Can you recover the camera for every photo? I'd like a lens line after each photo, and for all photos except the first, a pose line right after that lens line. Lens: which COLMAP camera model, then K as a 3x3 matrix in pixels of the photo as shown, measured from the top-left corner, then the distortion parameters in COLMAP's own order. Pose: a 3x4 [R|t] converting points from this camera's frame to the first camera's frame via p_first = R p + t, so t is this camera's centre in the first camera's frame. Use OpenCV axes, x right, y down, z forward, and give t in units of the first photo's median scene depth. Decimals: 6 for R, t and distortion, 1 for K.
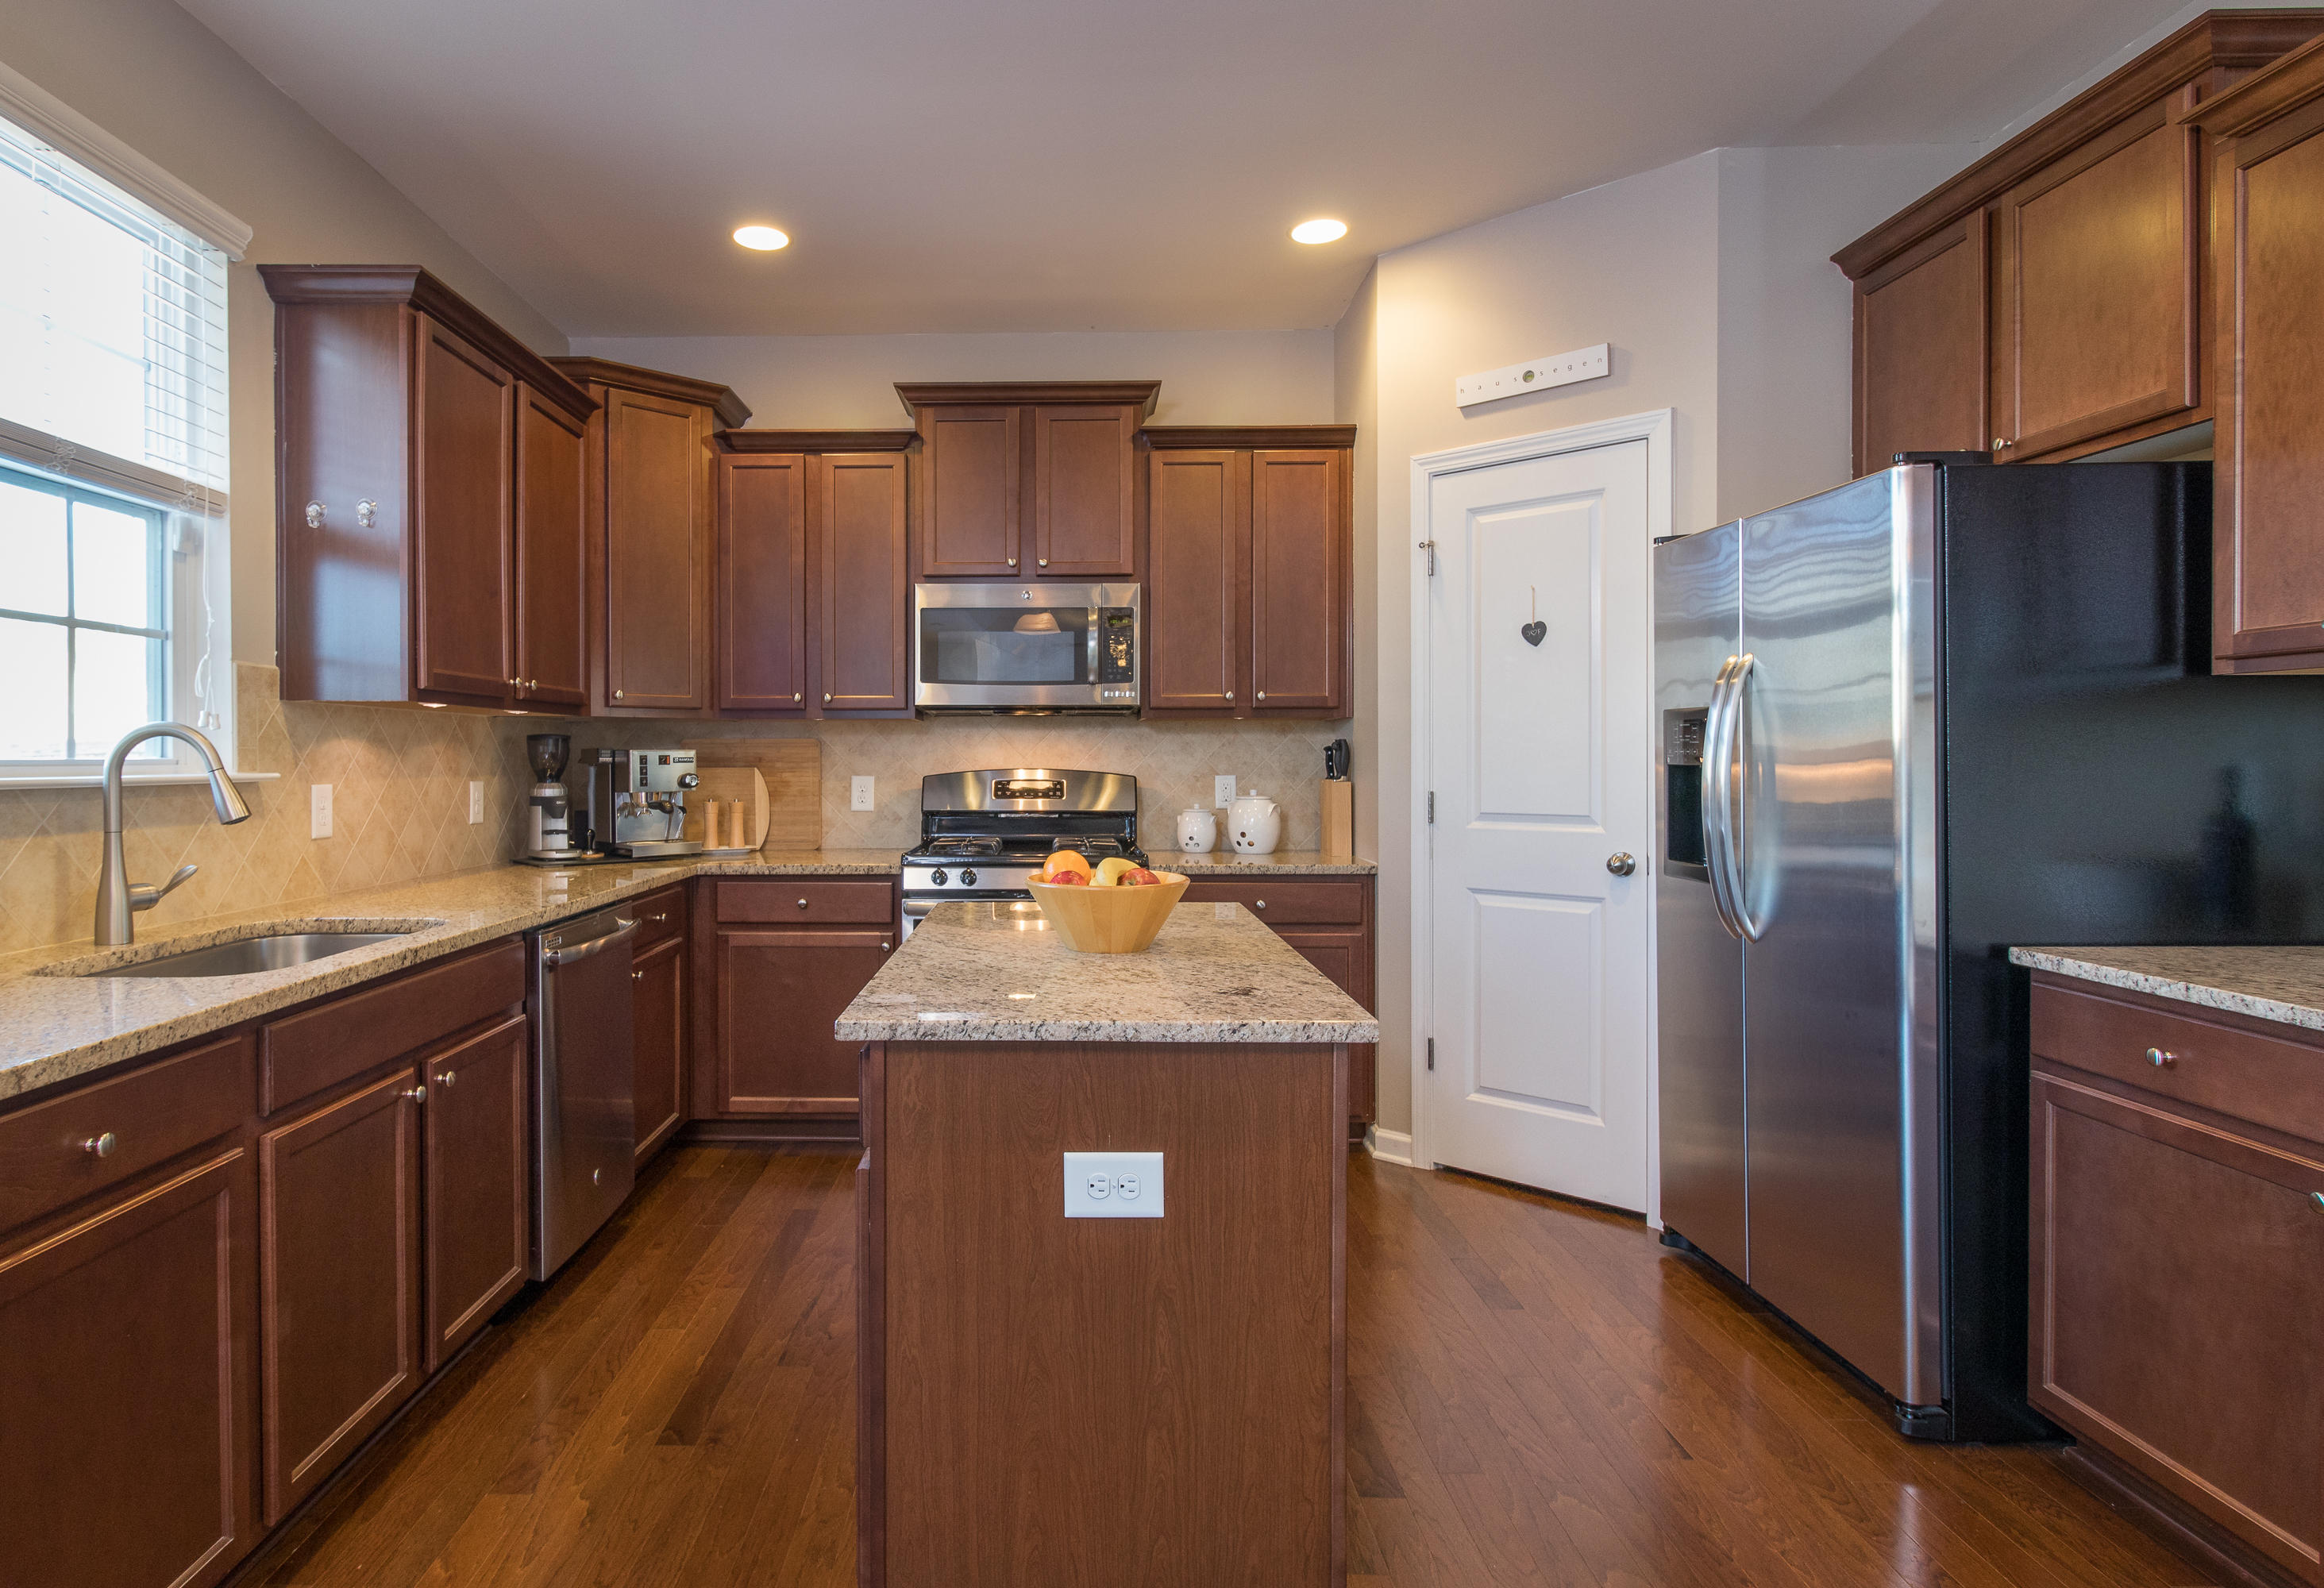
lens RADIAL K [[1260.4, 0, 1044.3], [0, 1260.4, 767.2], [0, 0, 1]] dist [-0.000600, -0.001023]
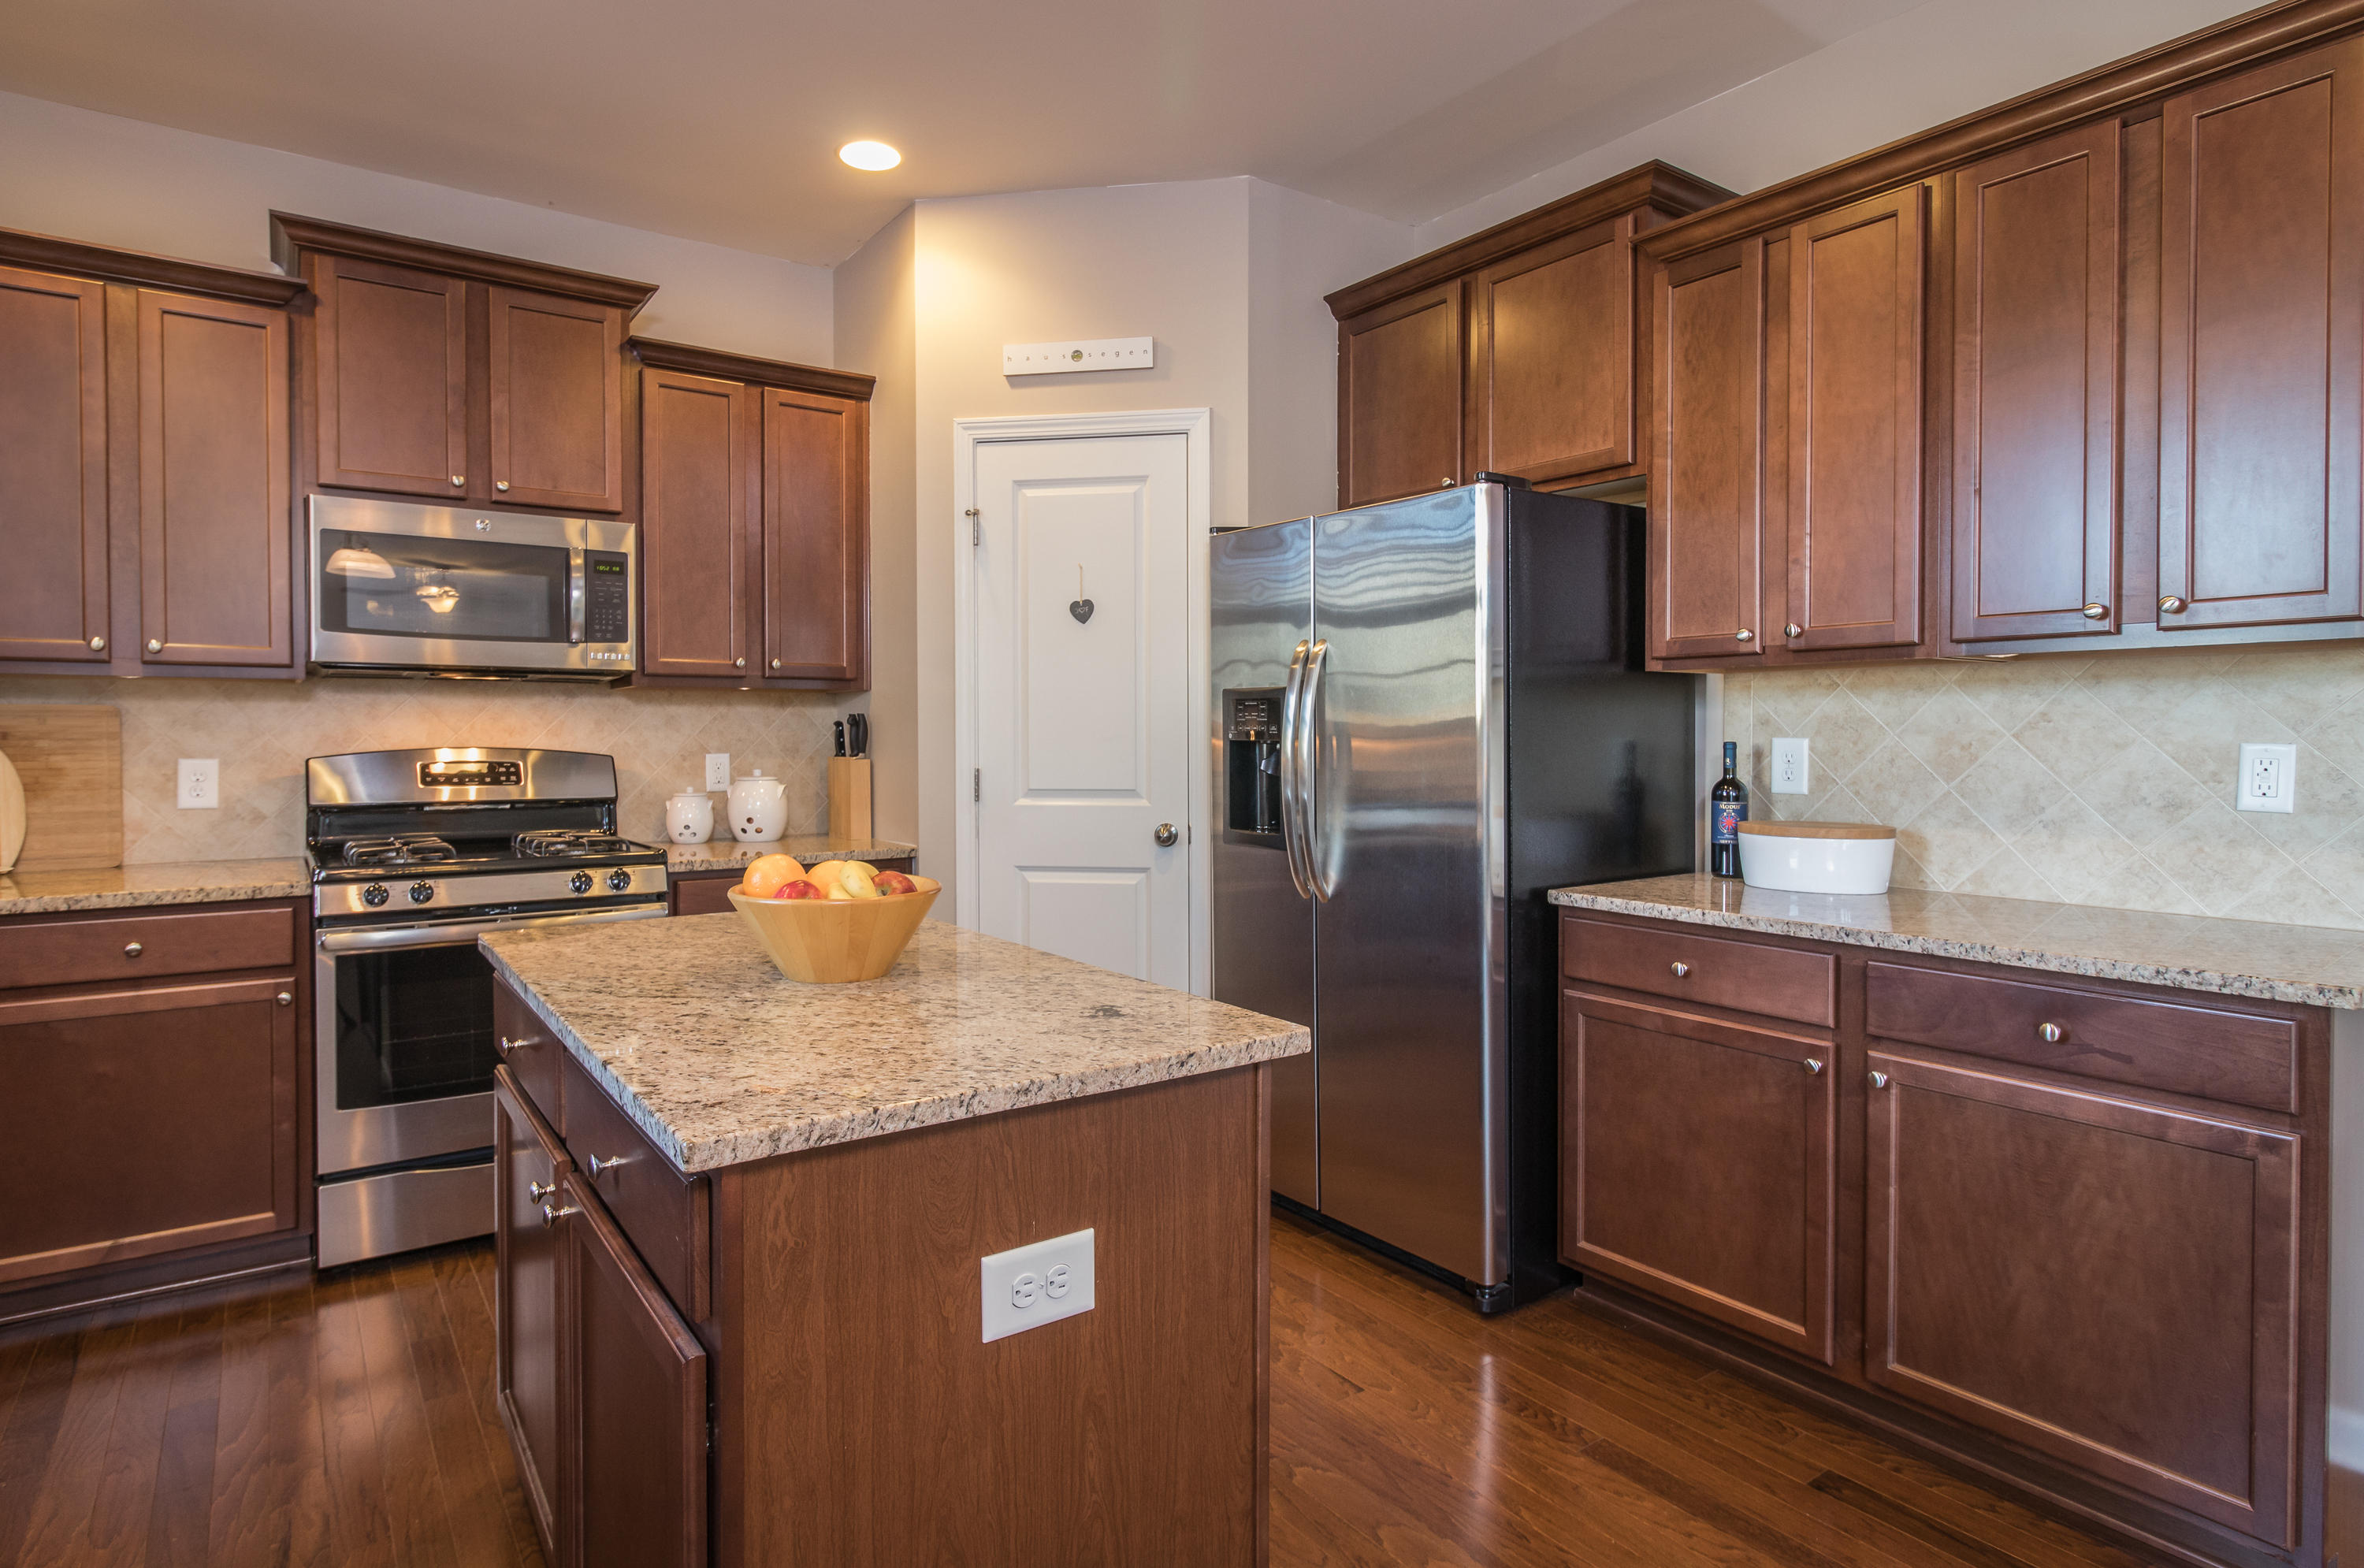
lens RADIAL K [[1248.9, 0, 1144.1], [0, 1248.9, 747.8], [0, 0, 1]] dist [0.002564, -0.000357]
pose [[0.811478, -0.006635, 0.584345, -0.198661], [0.003858, 0.999975, 0.005996, -0.002544], [-0.584370, -0.002611, 0.811483, 0.195691]]
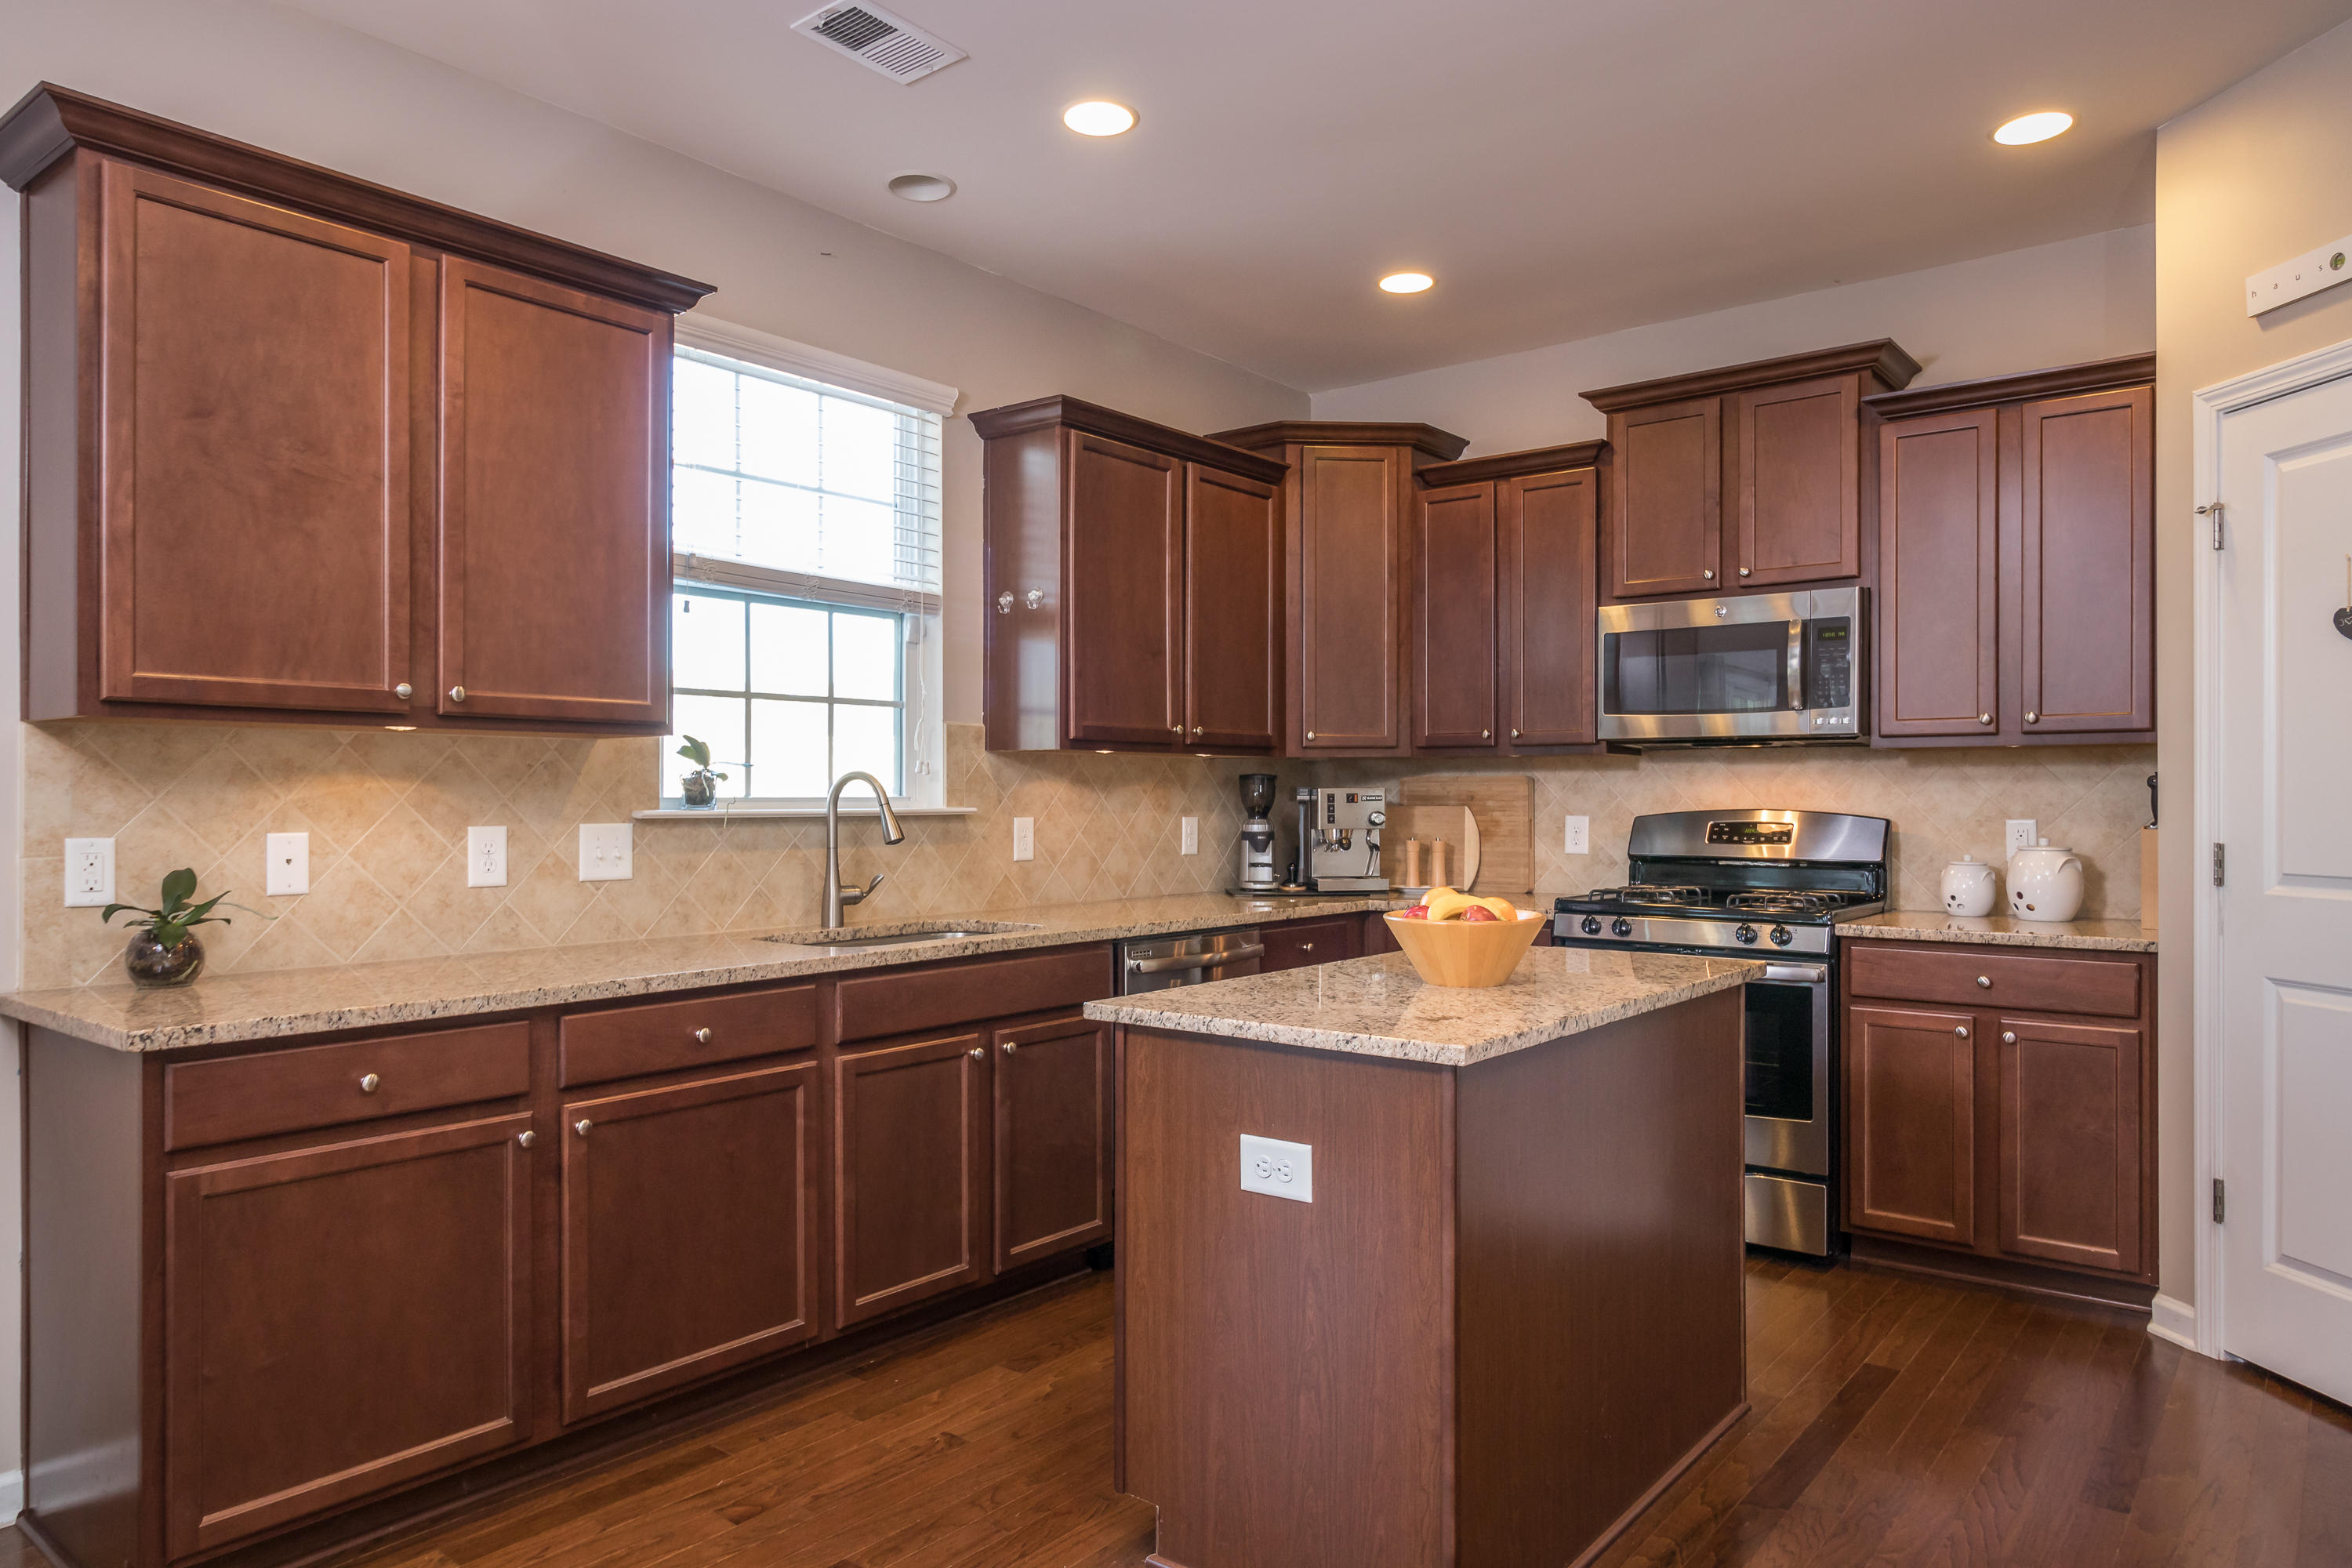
lens RADIAL K [[1502.5, 0, 1175.2], [0, 1502.5, 792.3], [0, 0, 1]] dist [-0.004814, 0.003810]
pose [[0.791702, -0.000236, -0.610908, 0.477641], [-0.005542, 0.999956, -0.007568, -0.000525], [0.610882, 0.009377, 0.791666, -0.084794]]
